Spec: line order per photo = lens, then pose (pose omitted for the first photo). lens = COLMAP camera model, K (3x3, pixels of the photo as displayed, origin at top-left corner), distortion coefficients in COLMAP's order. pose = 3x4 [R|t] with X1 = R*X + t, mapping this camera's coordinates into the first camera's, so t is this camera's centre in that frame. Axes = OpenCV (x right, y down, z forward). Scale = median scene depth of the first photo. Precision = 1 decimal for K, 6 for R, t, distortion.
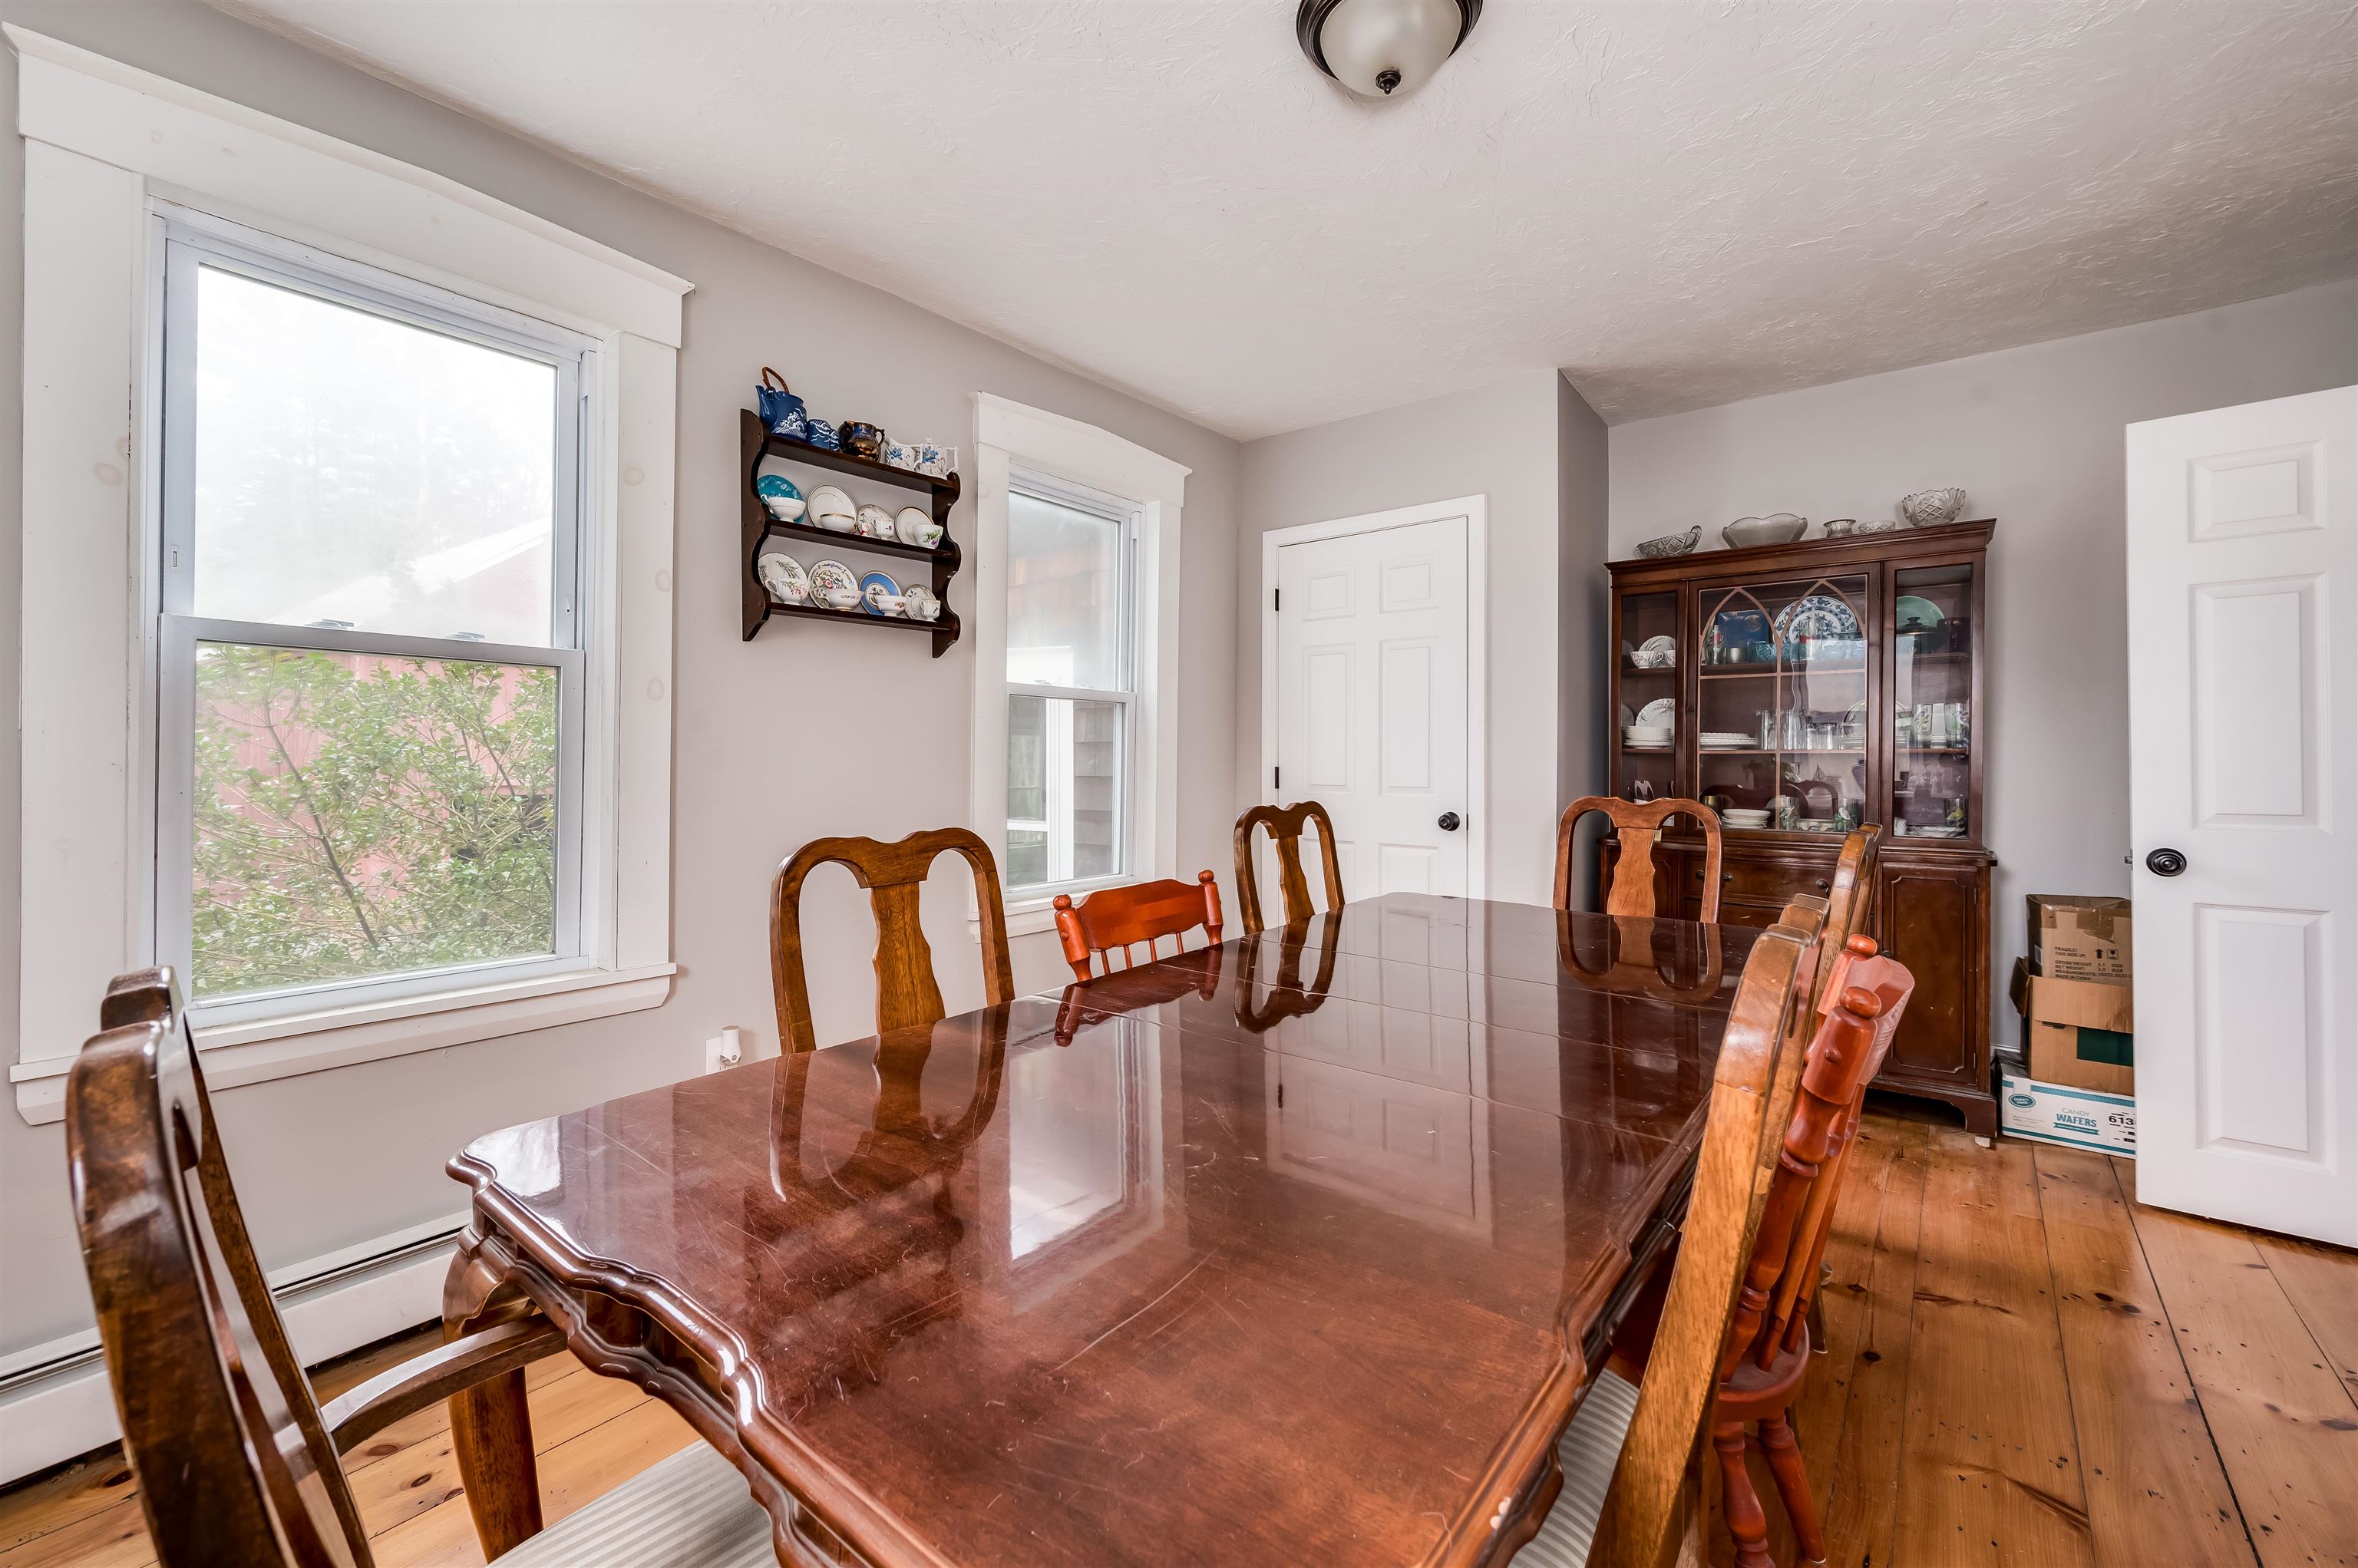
lens RADIAL K [[976.9, 0, 1178.5], [0, 976.9, 740.8], [0, 0, 1]] dist [-0.000583, -0.000009]
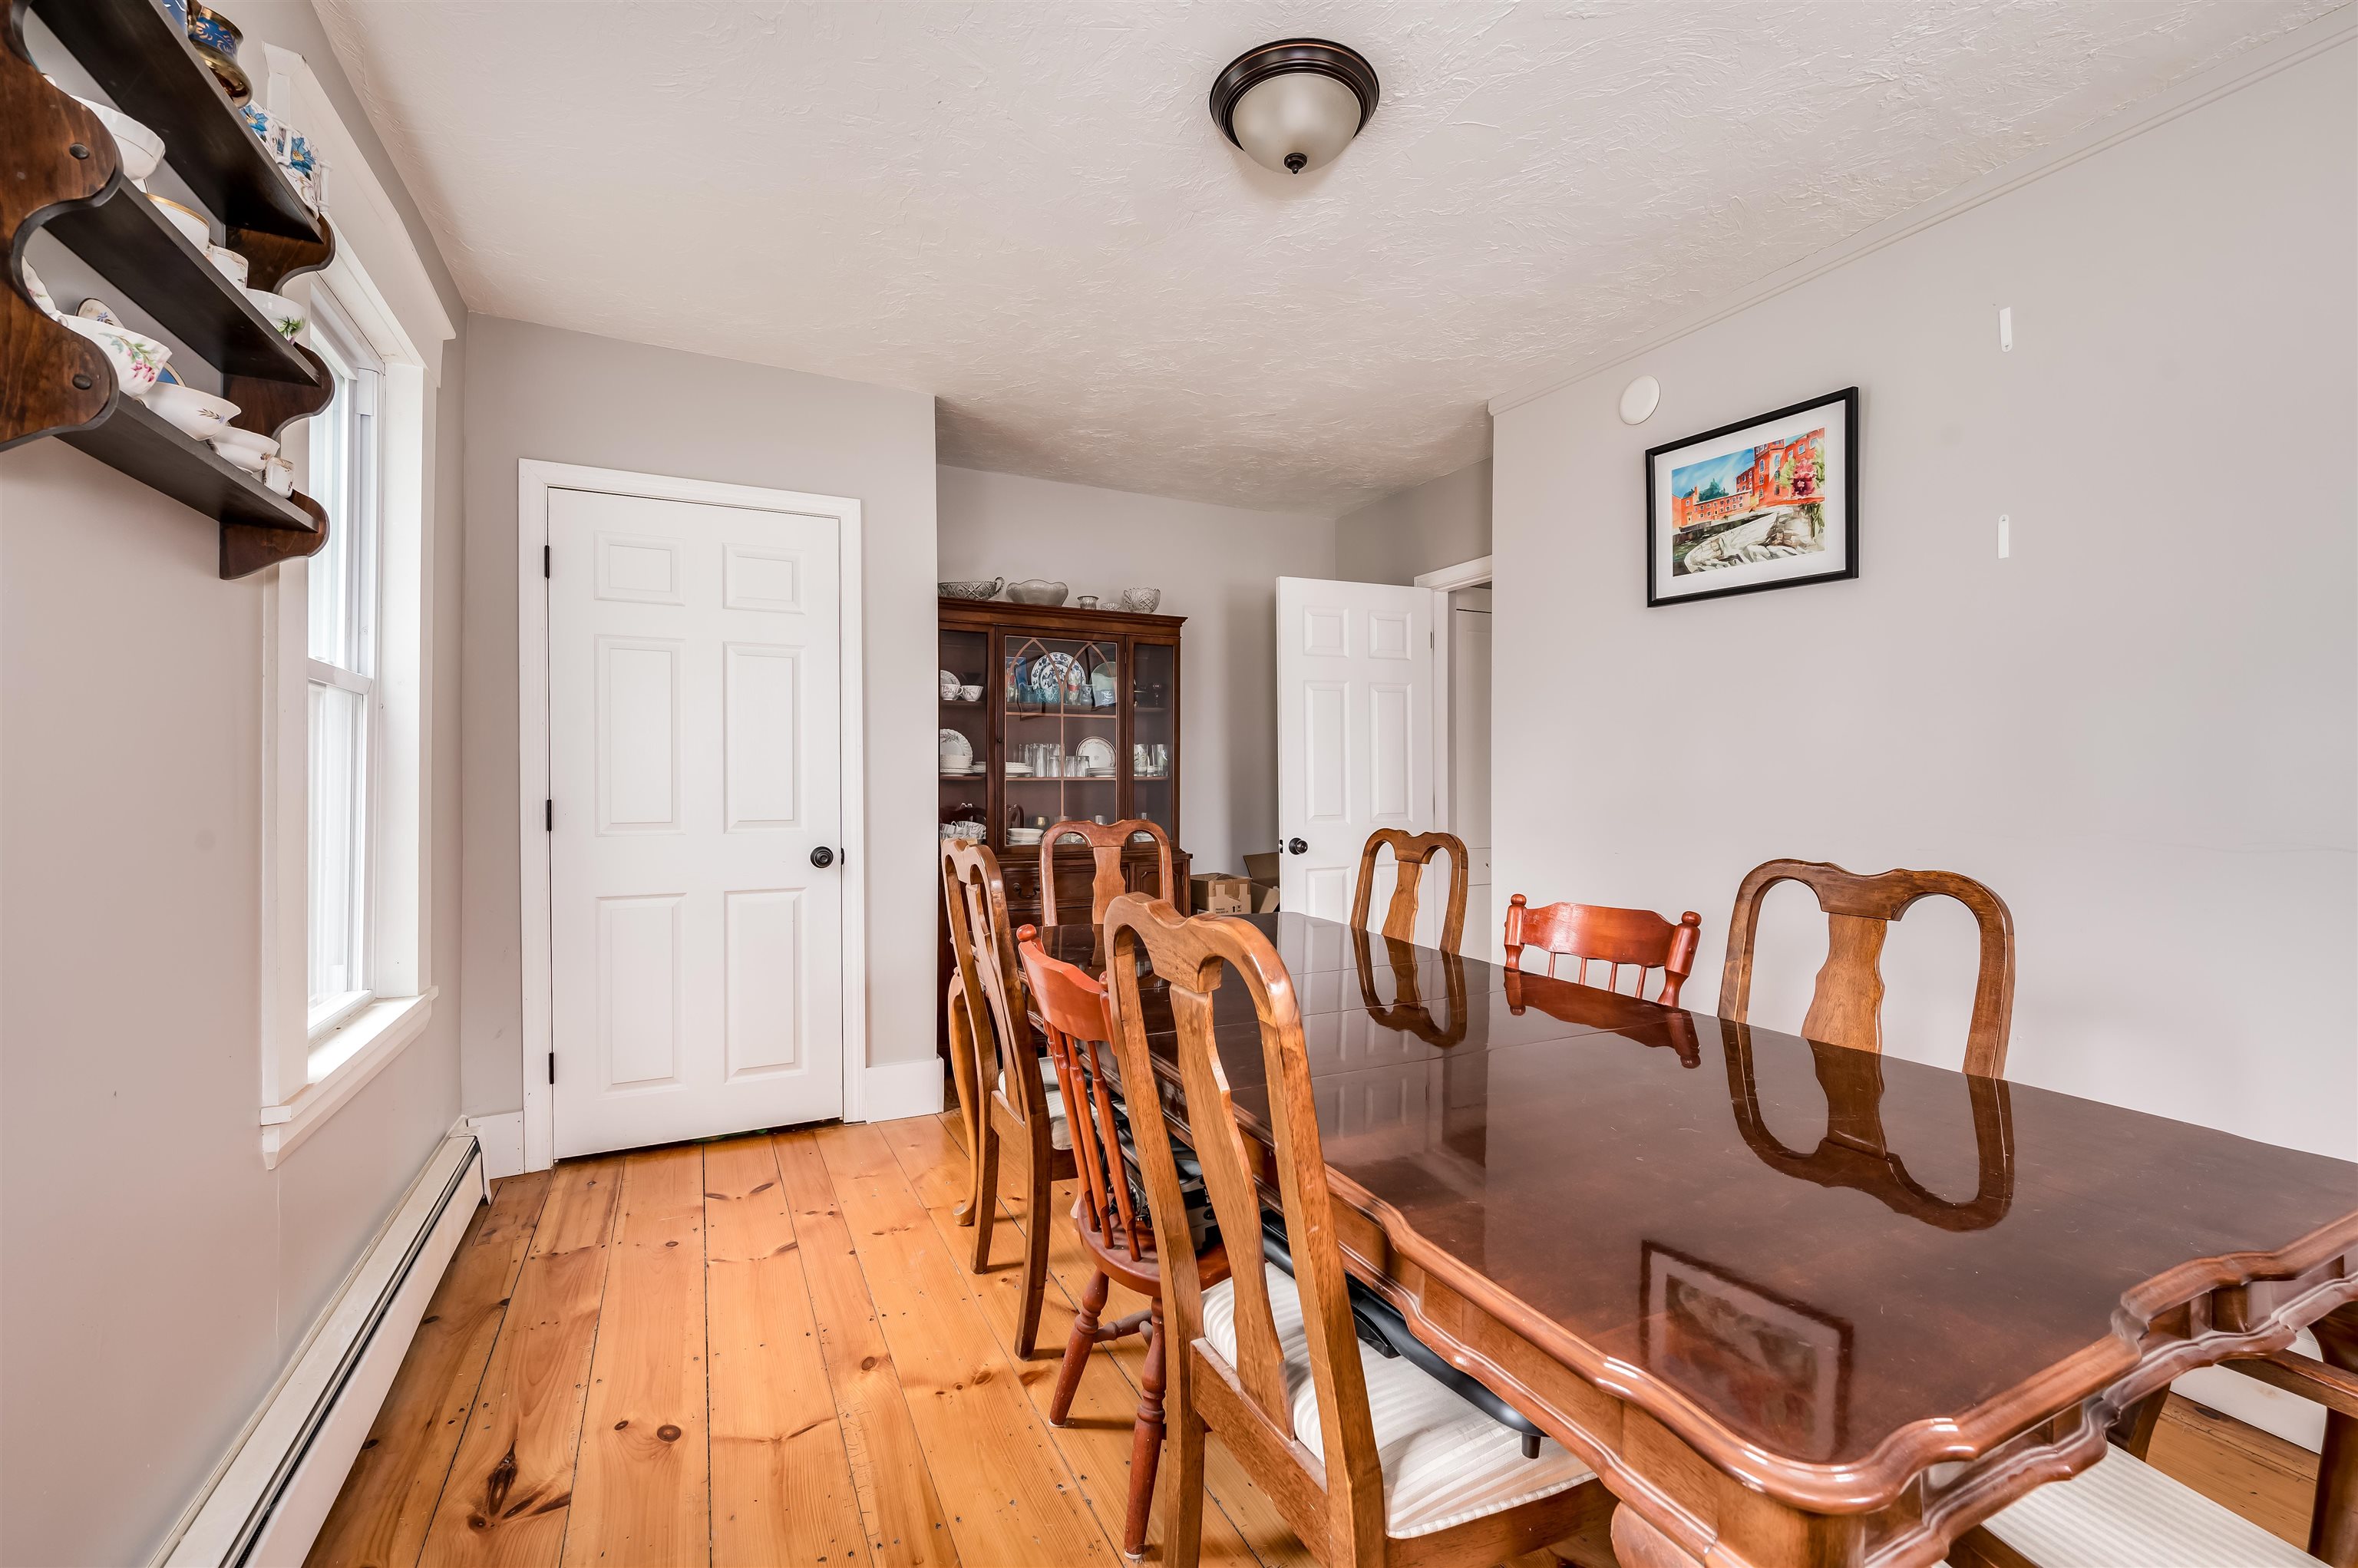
lens RADIAL K [[983.1, 0, 1179.0], [0, 983.1, 784.0], [0, 0, 1]] dist [0.000339, 0.000039]
pose [[0.426735, -0.003650, 0.904369, -0.421570], [-0.012349, 0.999875, 0.009863, 0.003241], [-0.904292, -0.015377, 0.426637, 0.344067]]
